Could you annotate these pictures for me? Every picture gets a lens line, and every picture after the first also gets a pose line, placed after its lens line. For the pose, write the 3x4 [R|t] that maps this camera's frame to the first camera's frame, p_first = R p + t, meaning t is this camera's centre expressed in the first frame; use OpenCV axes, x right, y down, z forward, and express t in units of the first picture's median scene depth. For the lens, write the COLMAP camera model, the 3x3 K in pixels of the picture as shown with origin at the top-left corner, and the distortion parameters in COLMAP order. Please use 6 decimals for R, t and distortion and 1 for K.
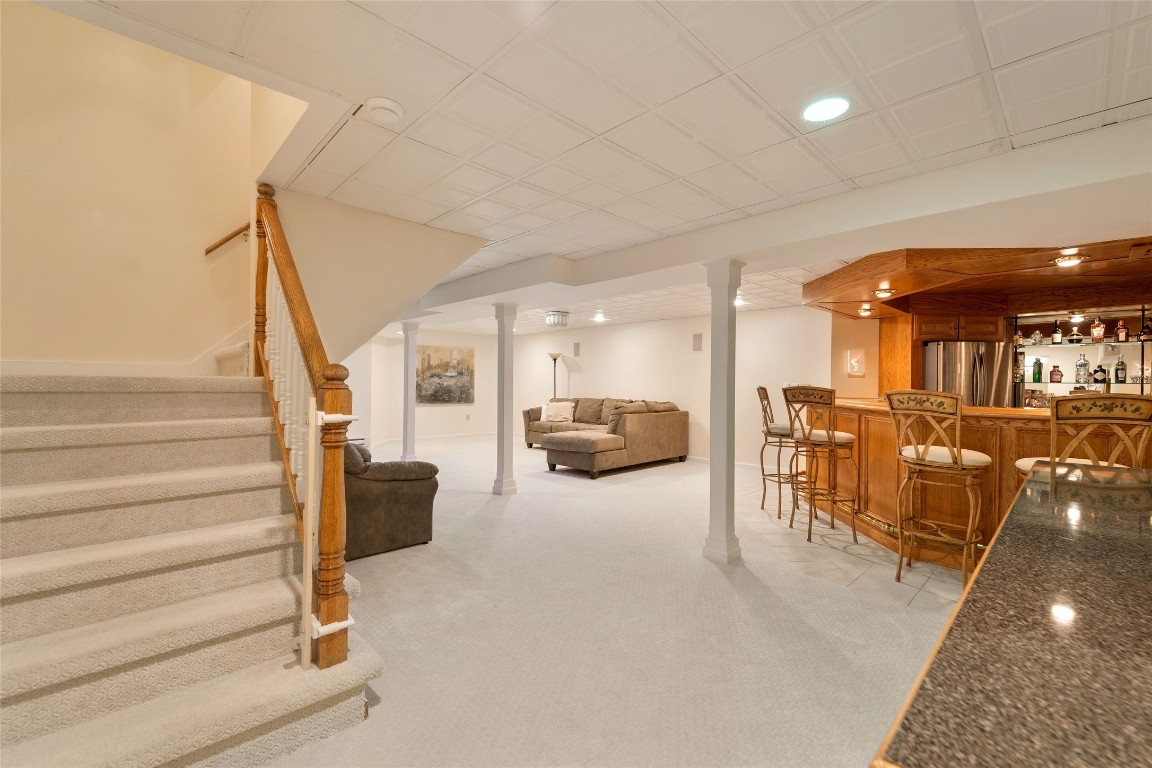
lens RADIAL K [[474.8, 0, 571.7], [0, 474.8, 377.8], [0, 0, 1]] dist [0.000036, -0.000011]
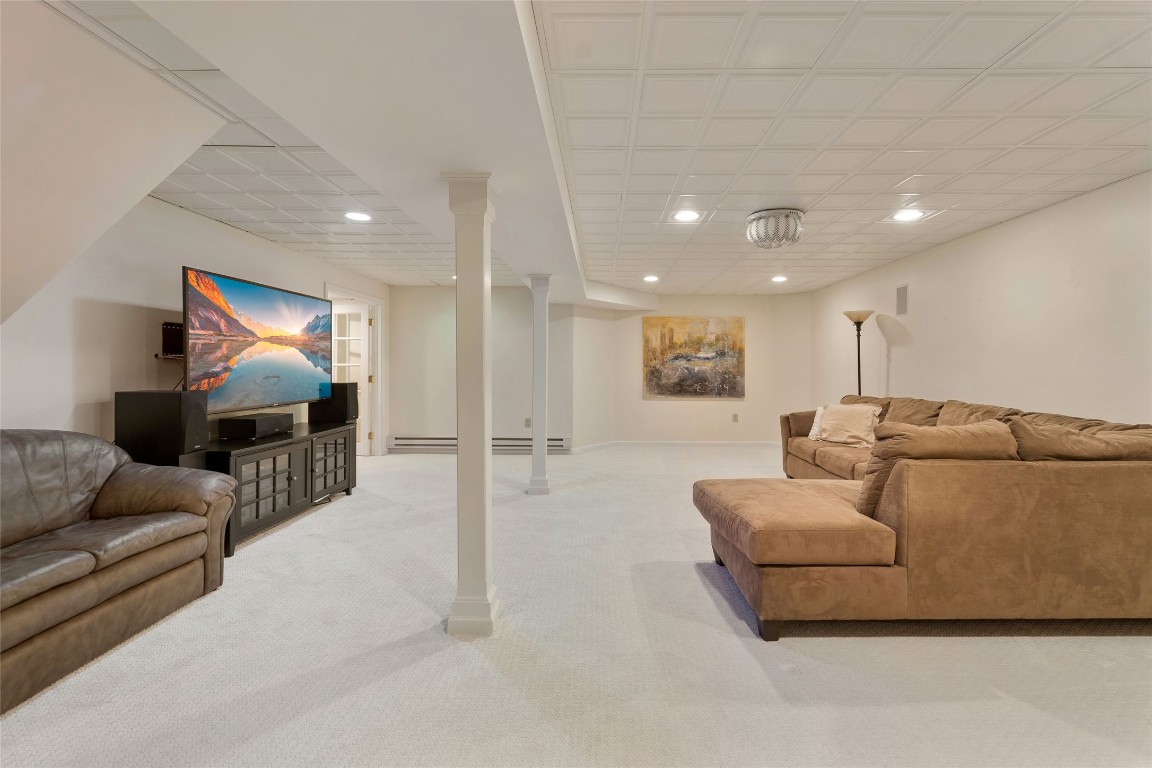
lens RADIAL K [[495.1, 0, 565.8], [0, 495.1, 362.9], [0, 0, 1]] dist [0.000653, -0.000223]
pose [[0.723930, -0.008870, -0.689817, 0.111427], [0.008897, 0.999954, -0.003520, 0.005360], [0.689816, -0.003589, 0.723976, 0.364410]]
